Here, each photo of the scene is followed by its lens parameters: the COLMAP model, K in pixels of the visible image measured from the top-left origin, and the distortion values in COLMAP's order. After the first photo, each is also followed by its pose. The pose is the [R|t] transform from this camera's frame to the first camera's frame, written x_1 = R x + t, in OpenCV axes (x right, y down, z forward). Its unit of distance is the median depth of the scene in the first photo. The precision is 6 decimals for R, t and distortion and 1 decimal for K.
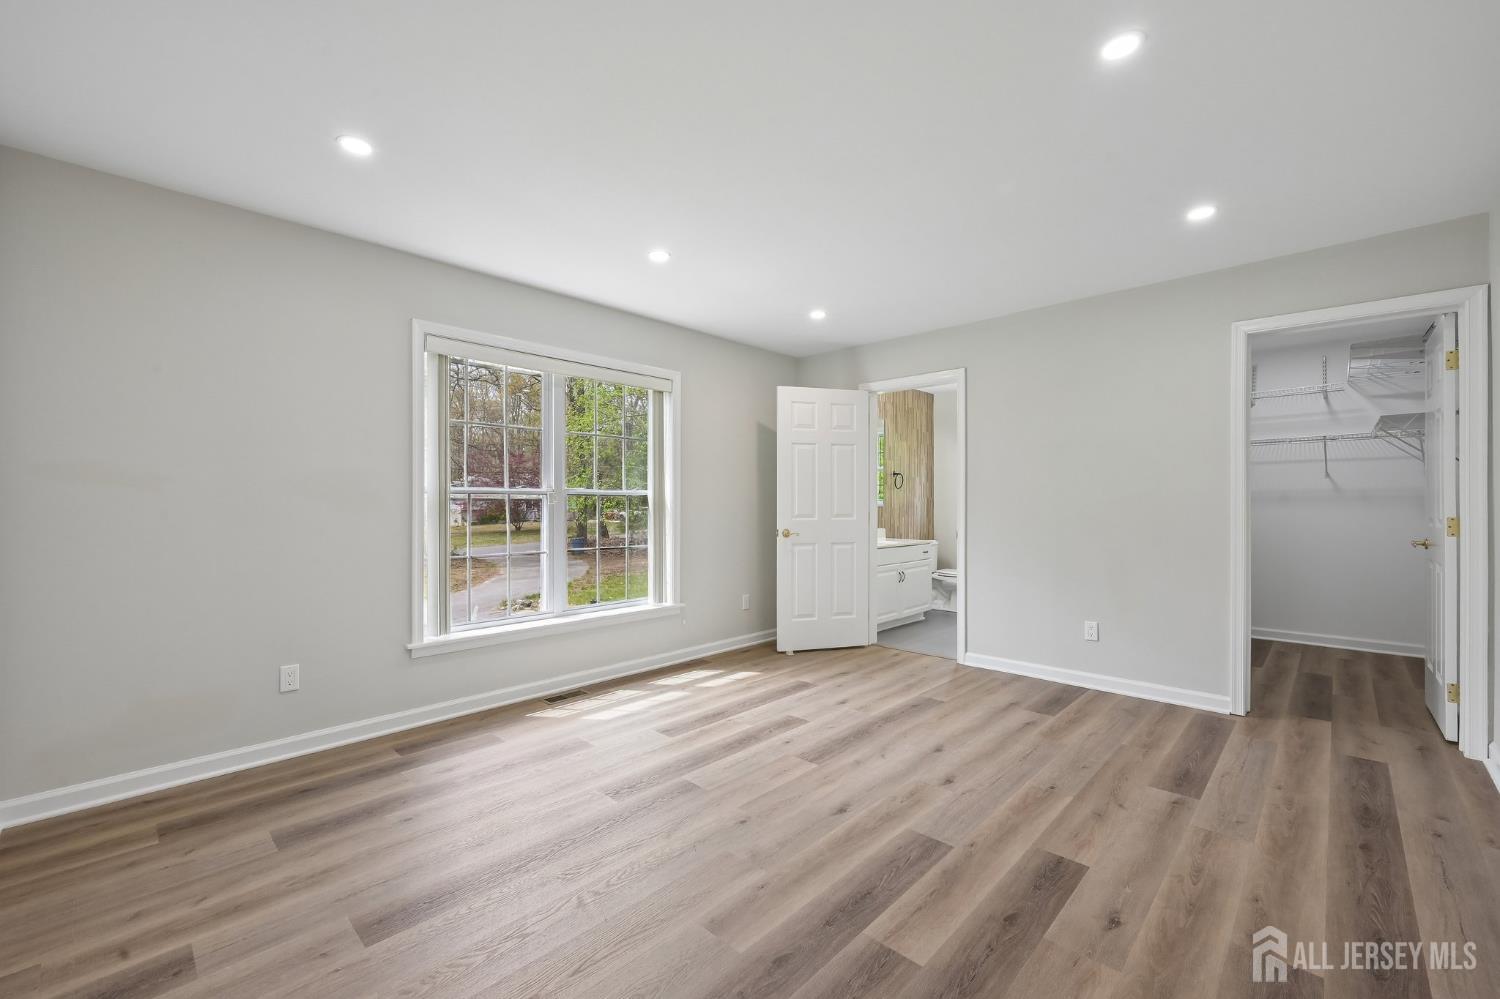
lens RADIAL K [[580.4, 0, 746.1], [0, 580.4, 505.2], [0, 0, 1]] dist [-0.000217, 0.000359]
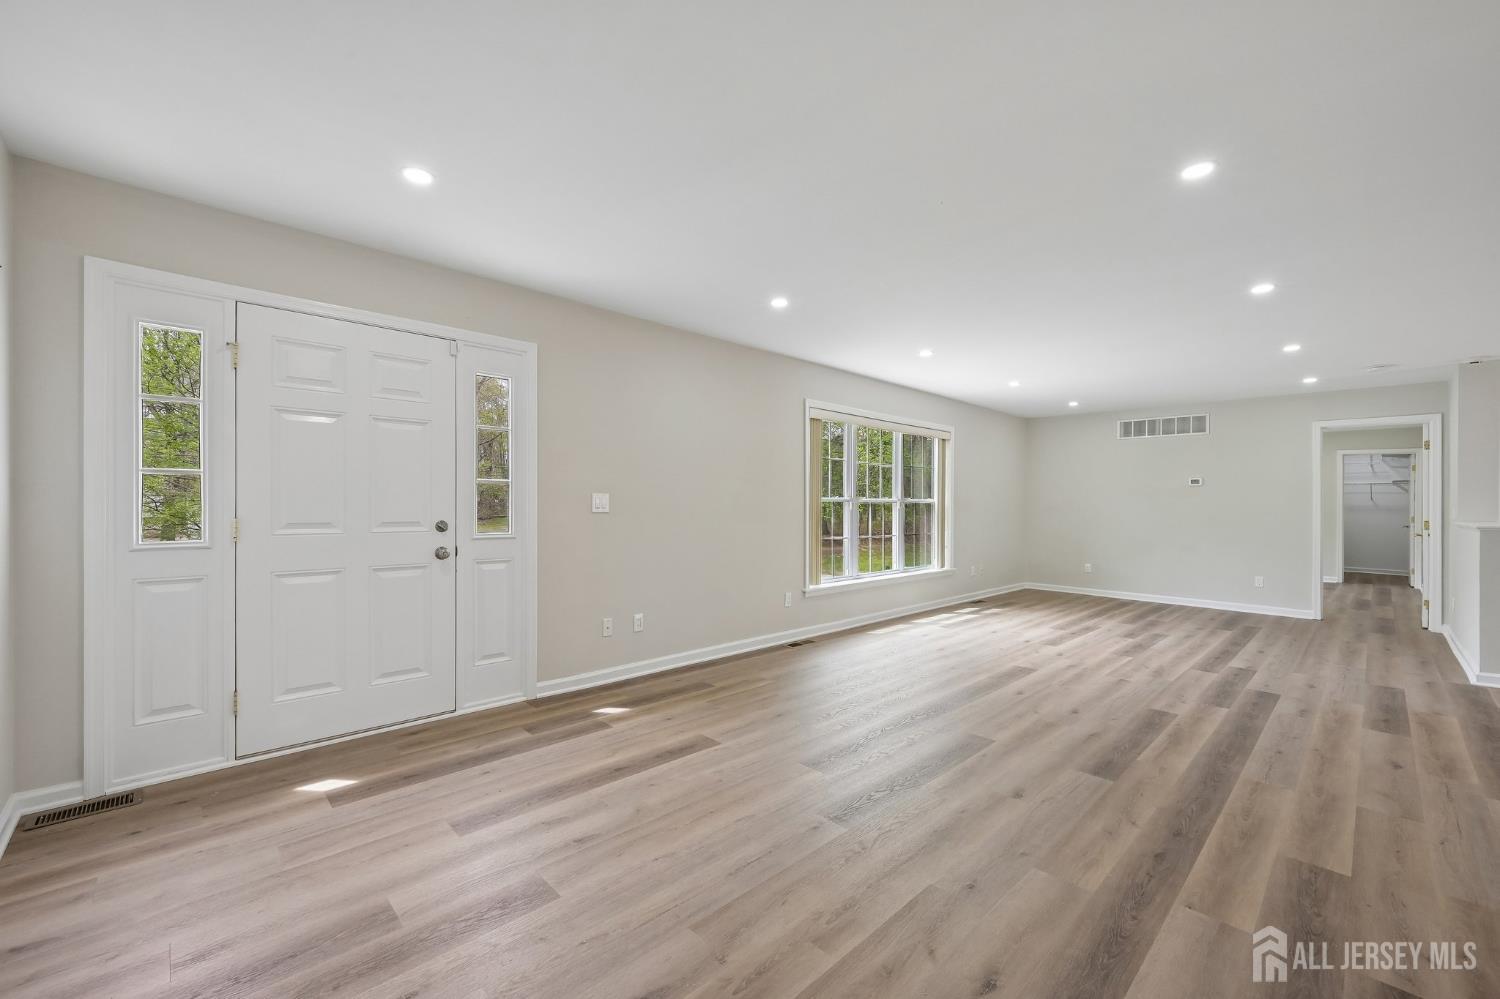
lens RADIAL K [[615.8, 0, 708.7], [0, 615.8, 498.7], [0, 0, 1]] dist [0.015467, -0.000341]
pose [[0.999843, 0.013710, -0.011262, -0.819833], [-0.013865, 0.999809, -0.013802, 0.003654], [0.011071, 0.013956, 0.999841, -0.786693]]
